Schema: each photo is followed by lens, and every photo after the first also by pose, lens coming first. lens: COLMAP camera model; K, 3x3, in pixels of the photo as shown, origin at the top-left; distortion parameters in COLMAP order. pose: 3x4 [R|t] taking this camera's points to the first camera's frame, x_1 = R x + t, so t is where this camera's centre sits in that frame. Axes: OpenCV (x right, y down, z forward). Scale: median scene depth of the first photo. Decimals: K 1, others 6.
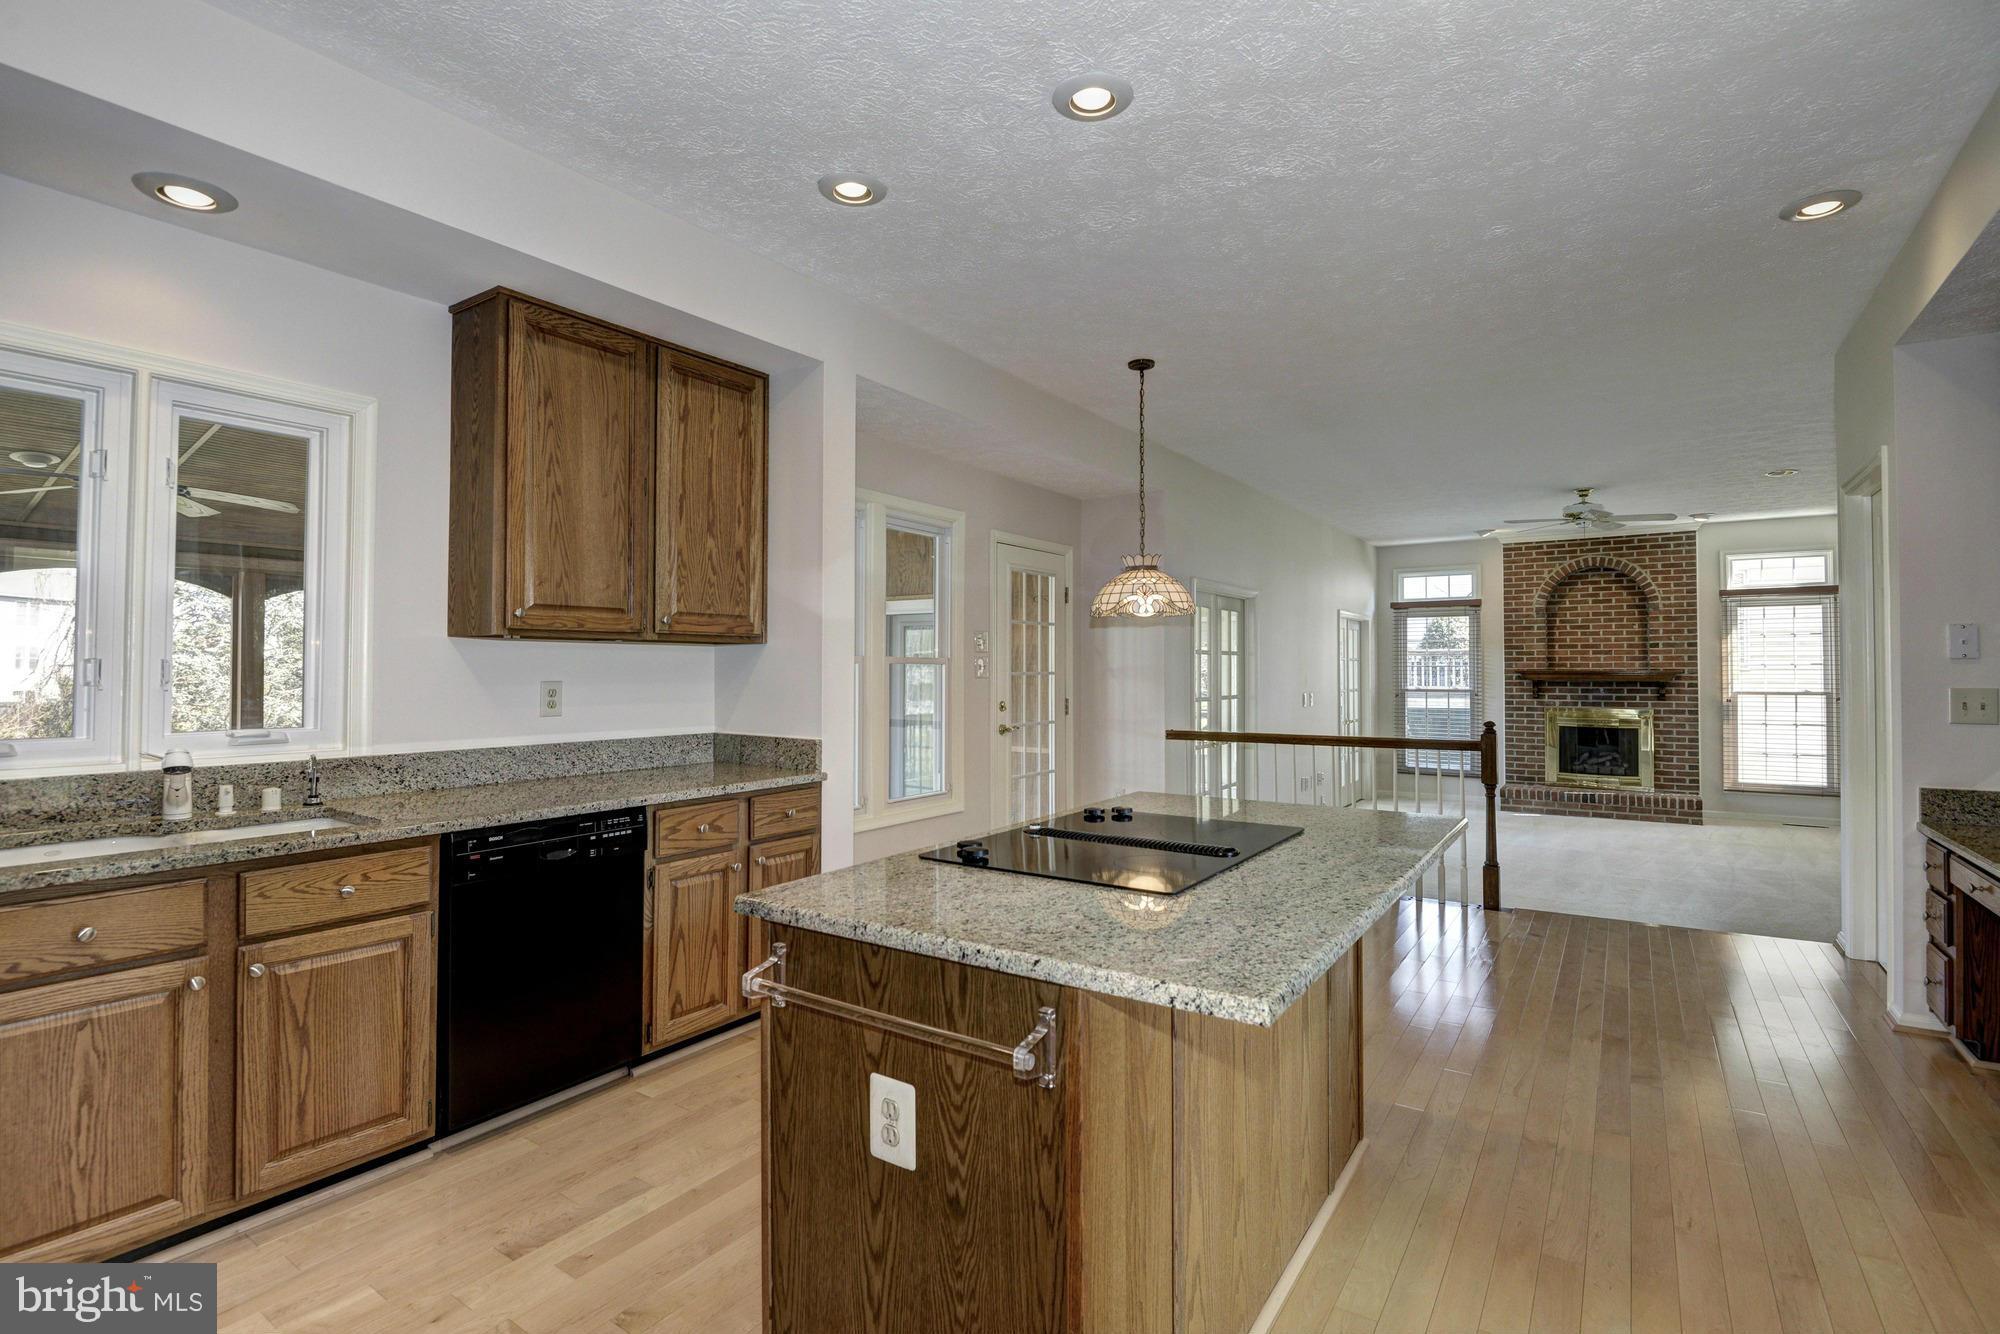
lens RADIAL K [[944.8, 0, 993.9], [0, 944.8, 648.6], [0, 0, 1]] dist [-0.020057, -0.000651]
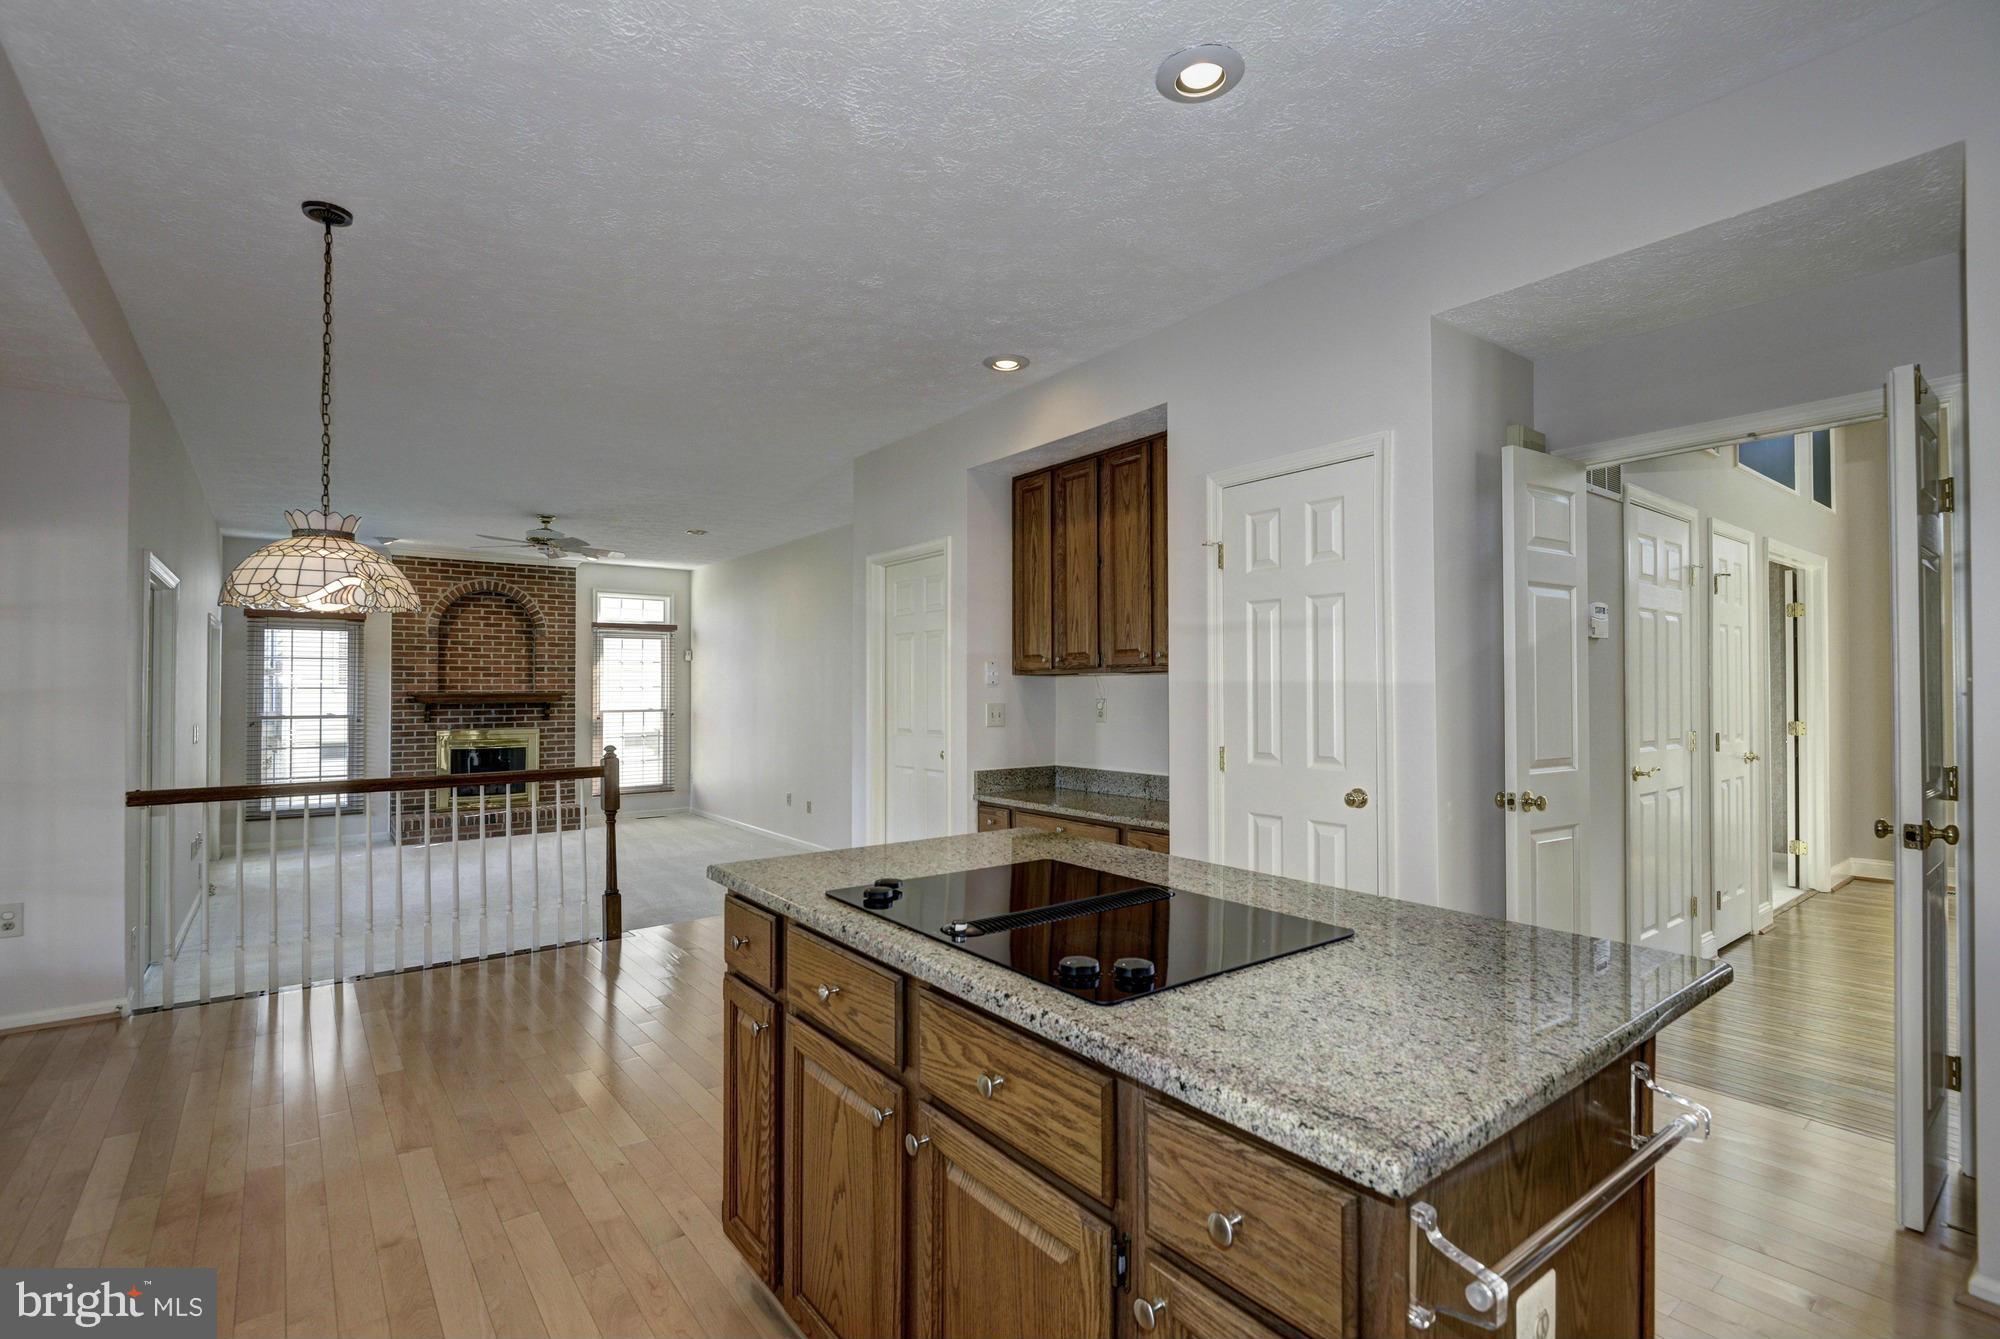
lens RADIAL K [[909.9, 0, 1000.9], [0, 909.9, 677.6], [0, 0, 1]] dist [-0.014516, -0.000306]
pose [[0.301045, 0.011029, 0.953546, -0.131602], [-0.017665, 0.999826, -0.005988, 0.003078], [-0.953446, -0.015042, 0.301188, 0.180907]]
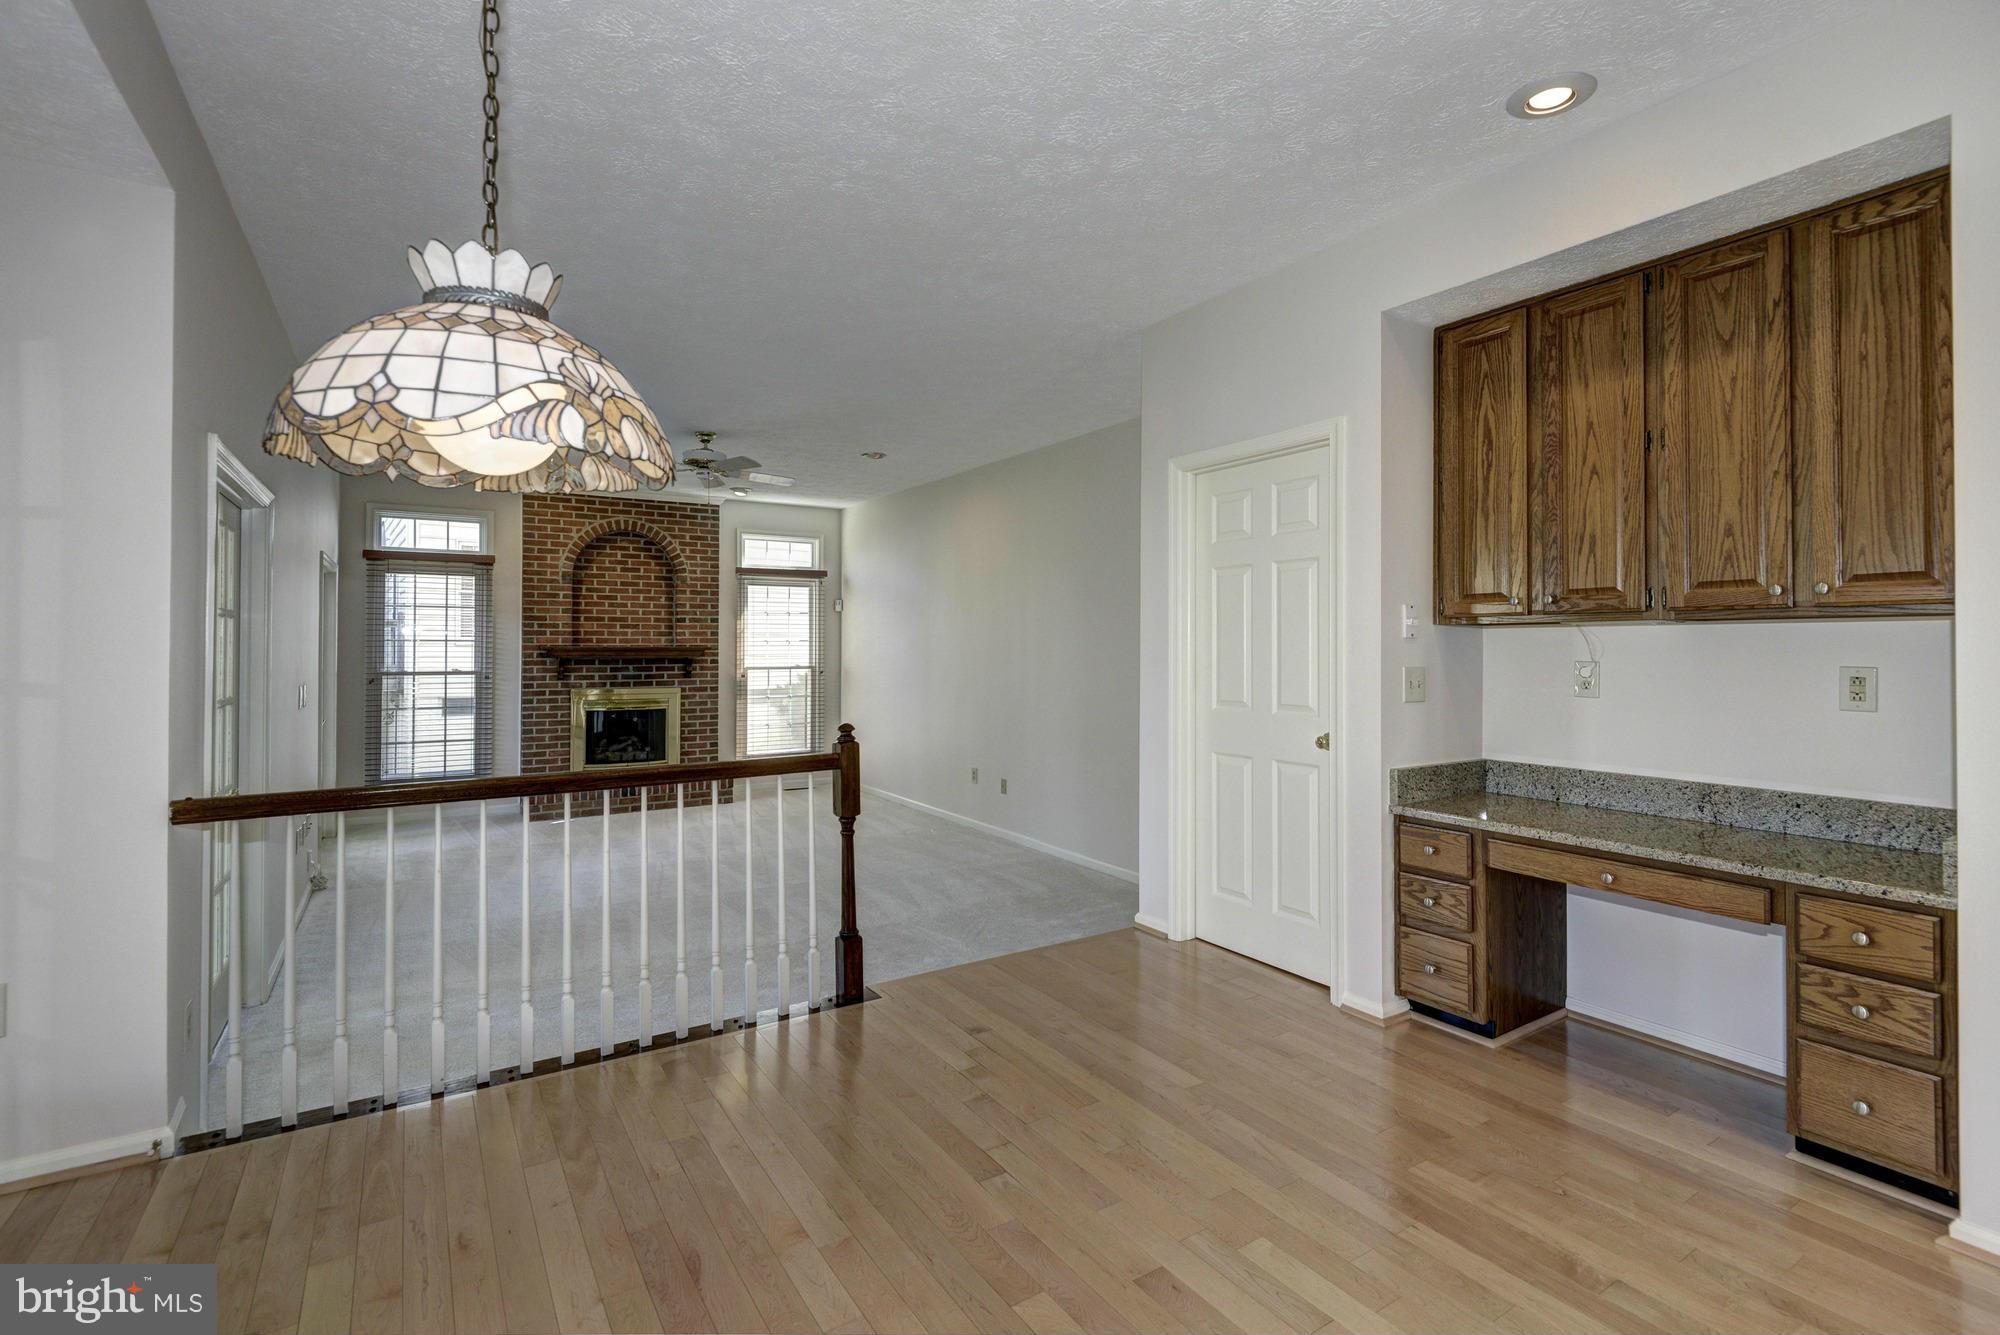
lens RADIAL K [[906.7, 0, 994.7], [0, 906.7, 635.5], [0, 0, 1]] dist [-0.001450, -0.000112]
pose [[0.391097, 0.009466, 0.920301, -0.018037], [-0.021357, 0.999771, -0.001207, 0.006572], [-0.920102, -0.019182, 0.391210, 0.349228]]
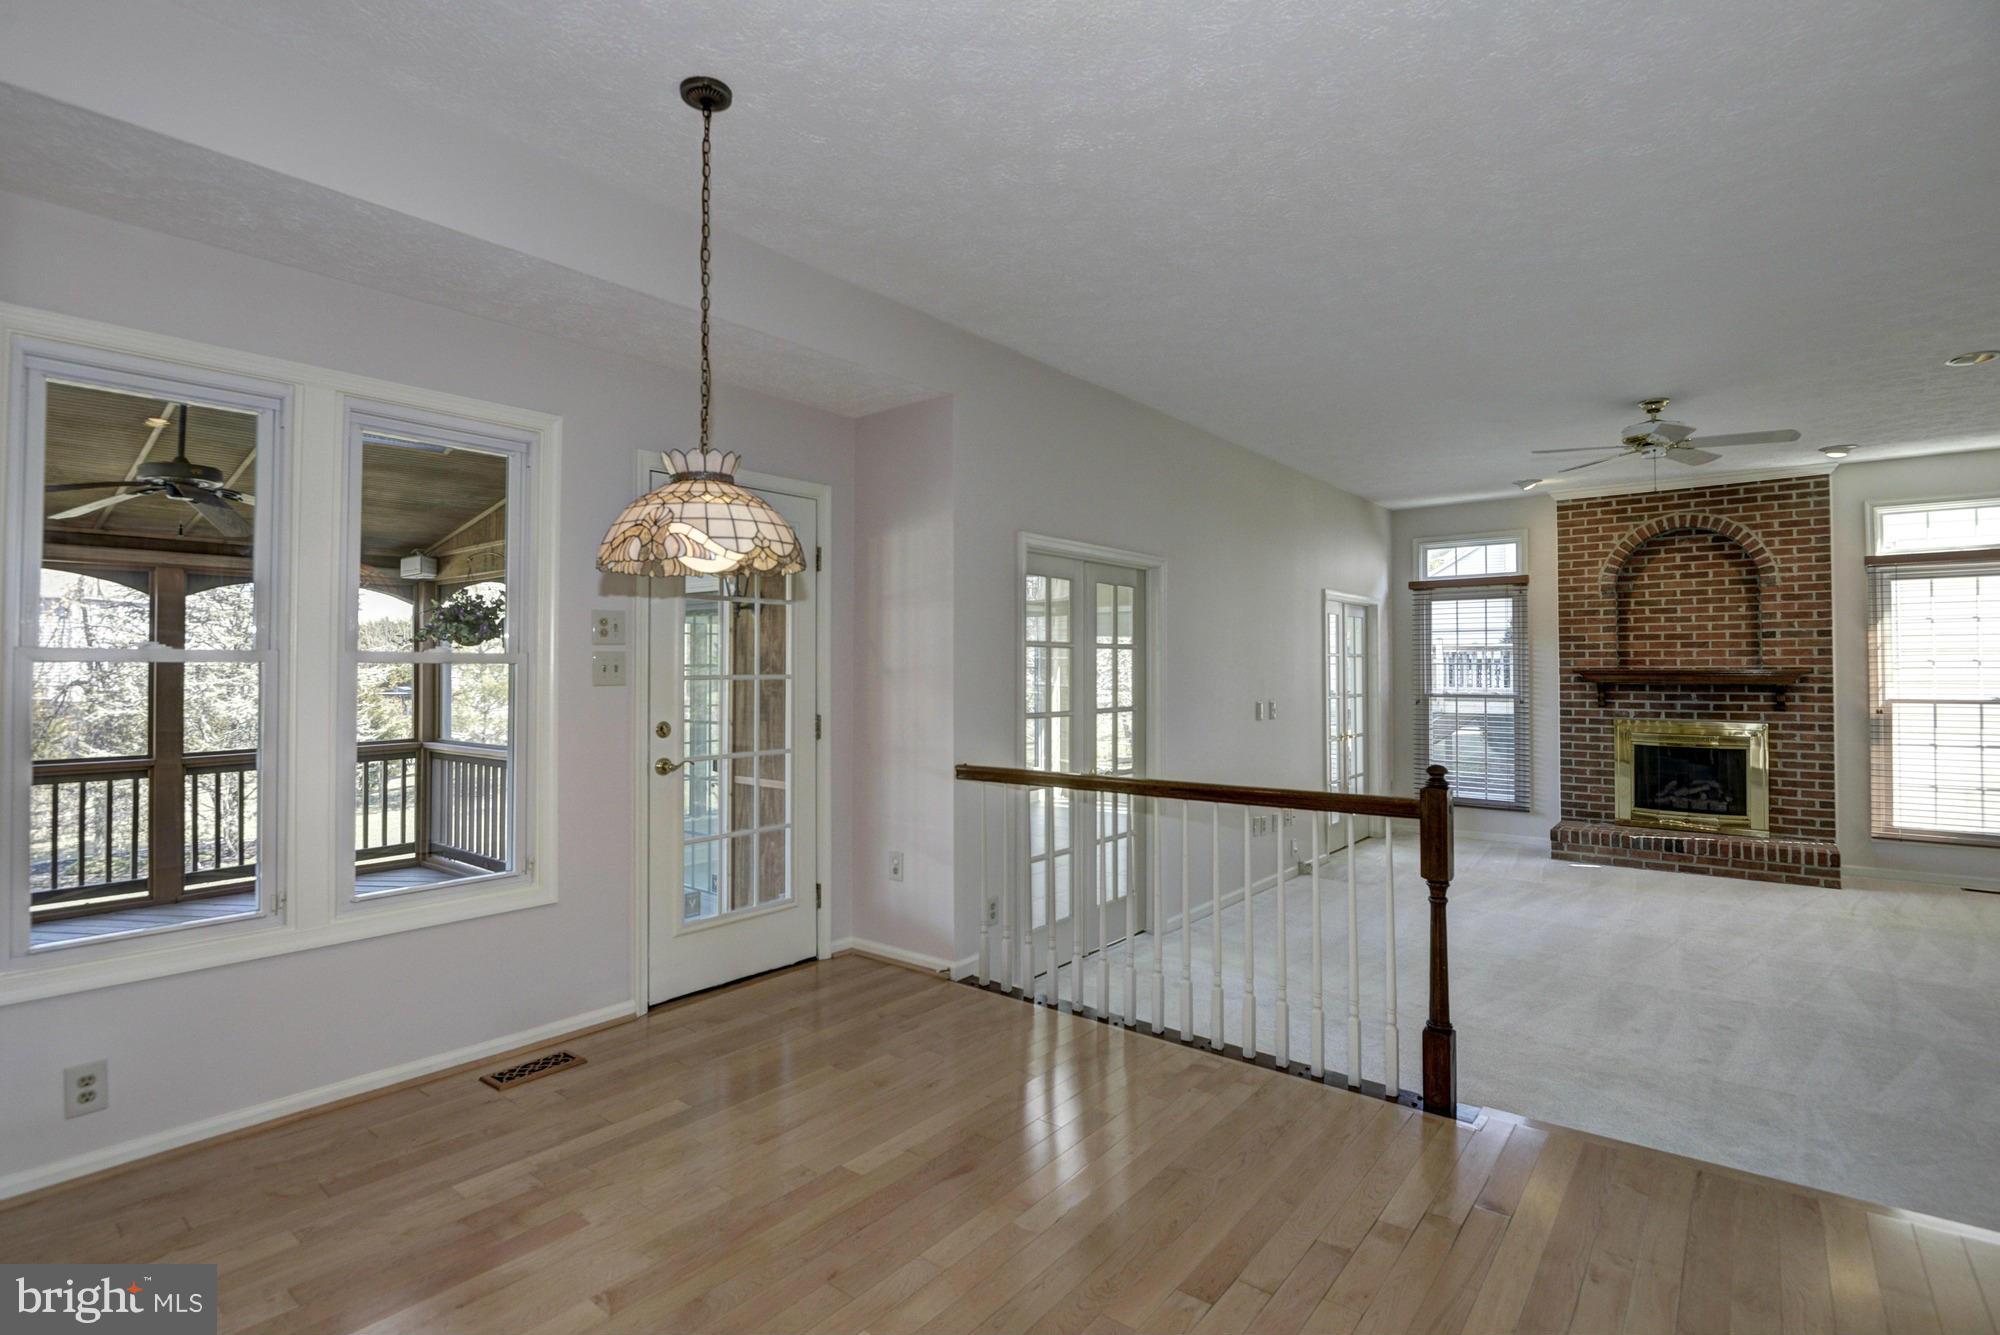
lens RADIAL K [[951.4, 0, 996.6], [0, 951.4, 649.4], [0, 0, 1]] dist [-0.021343, -0.000608]
pose [[0.996725, -0.003824, -0.080781, 0.171137], [0.003972, 0.999991, 0.001669, 0.004346], [0.080774, -0.001985, 0.996730, 0.231795]]
